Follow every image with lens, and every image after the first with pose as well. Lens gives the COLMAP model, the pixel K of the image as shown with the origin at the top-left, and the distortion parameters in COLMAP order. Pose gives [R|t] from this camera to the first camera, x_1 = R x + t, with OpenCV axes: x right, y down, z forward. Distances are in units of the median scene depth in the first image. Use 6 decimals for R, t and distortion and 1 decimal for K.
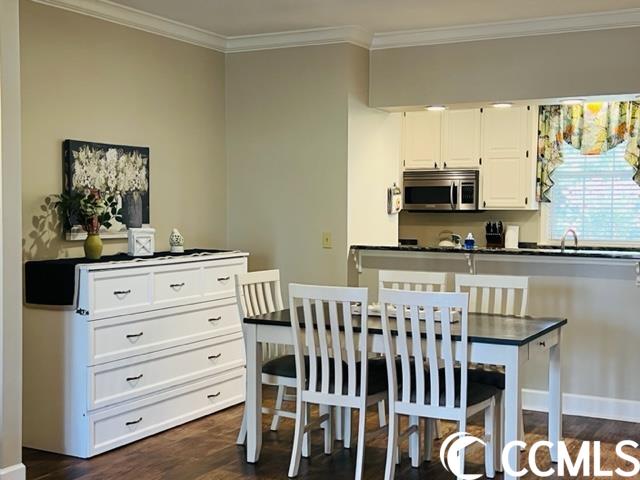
lens RADIAL K [[898.7, 0, 343.4], [0, 898.7, 240.7], [0, 0, 1]] dist [0.107916, 0.000000]
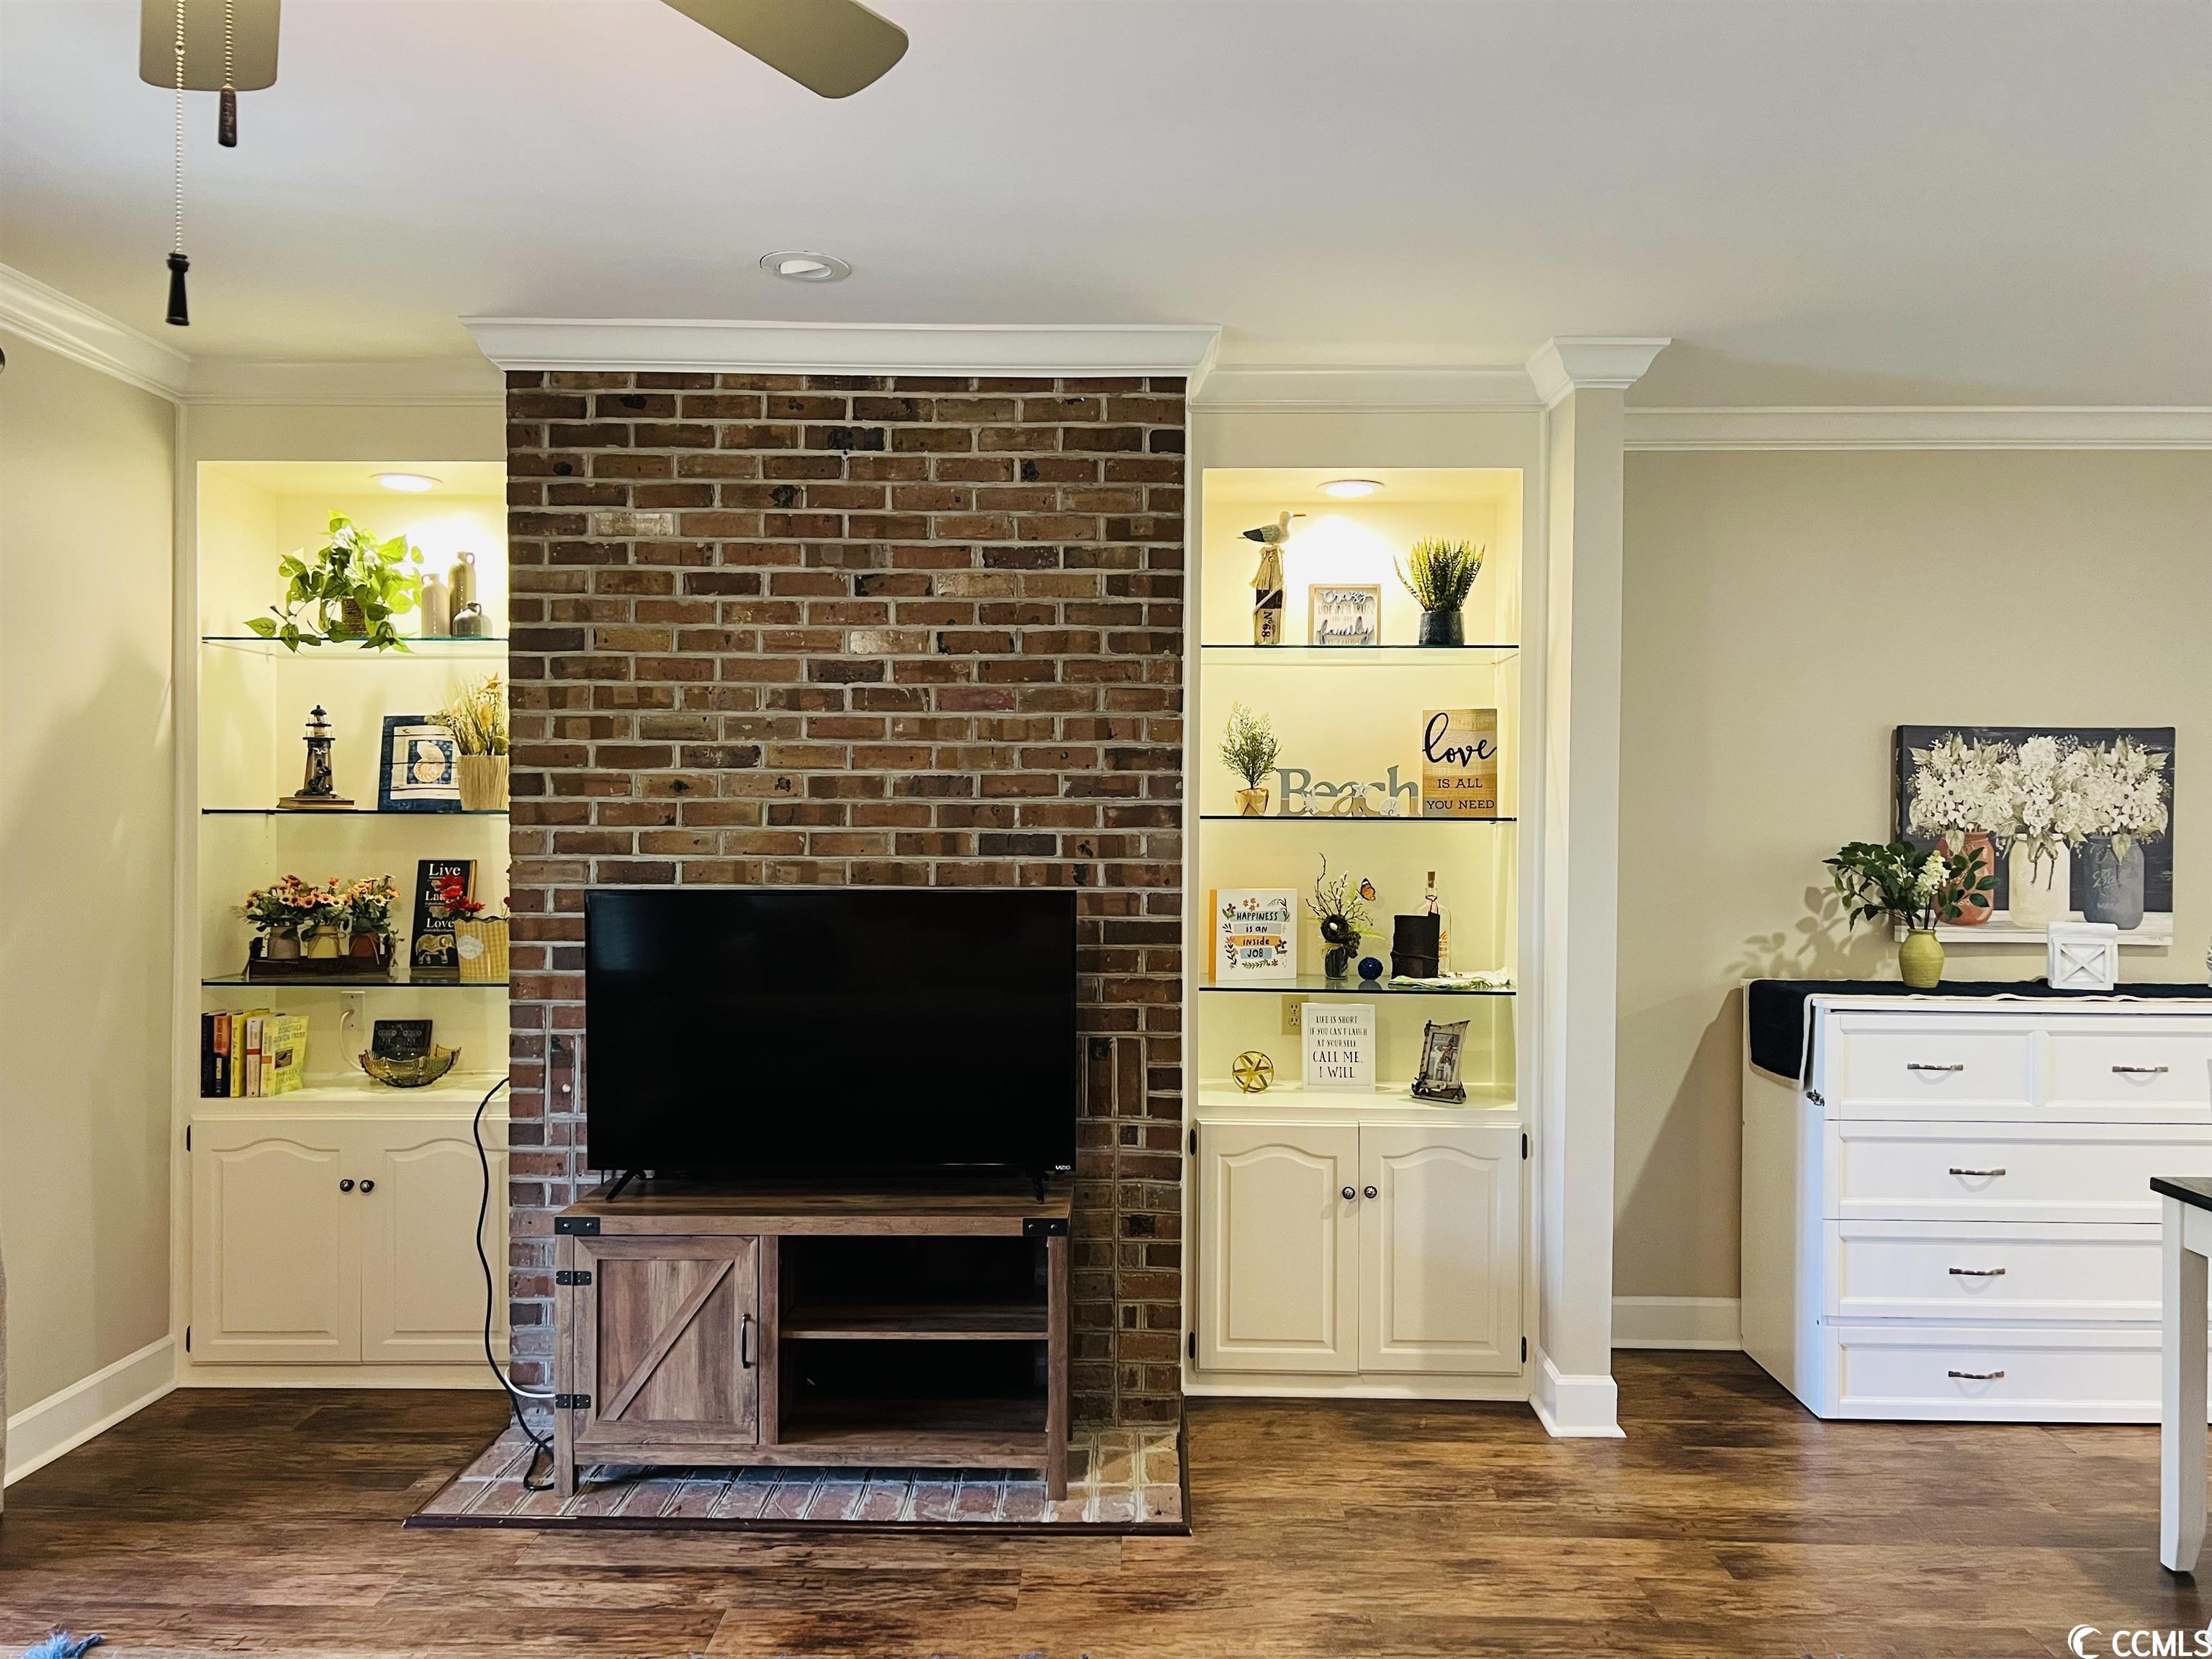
lens RADIAL K [[1675.0, 0, 1111.4], [0, 1675.0, 821.6], [0, 0, 1]] dist [0.051223, -0.029708]
pose [[0.451324, -0.003361, -0.892354, 0.263659], [-0.041202, 0.998848, -0.024600, -0.021916], [0.891409, 0.047869, 0.450665, 0.228976]]
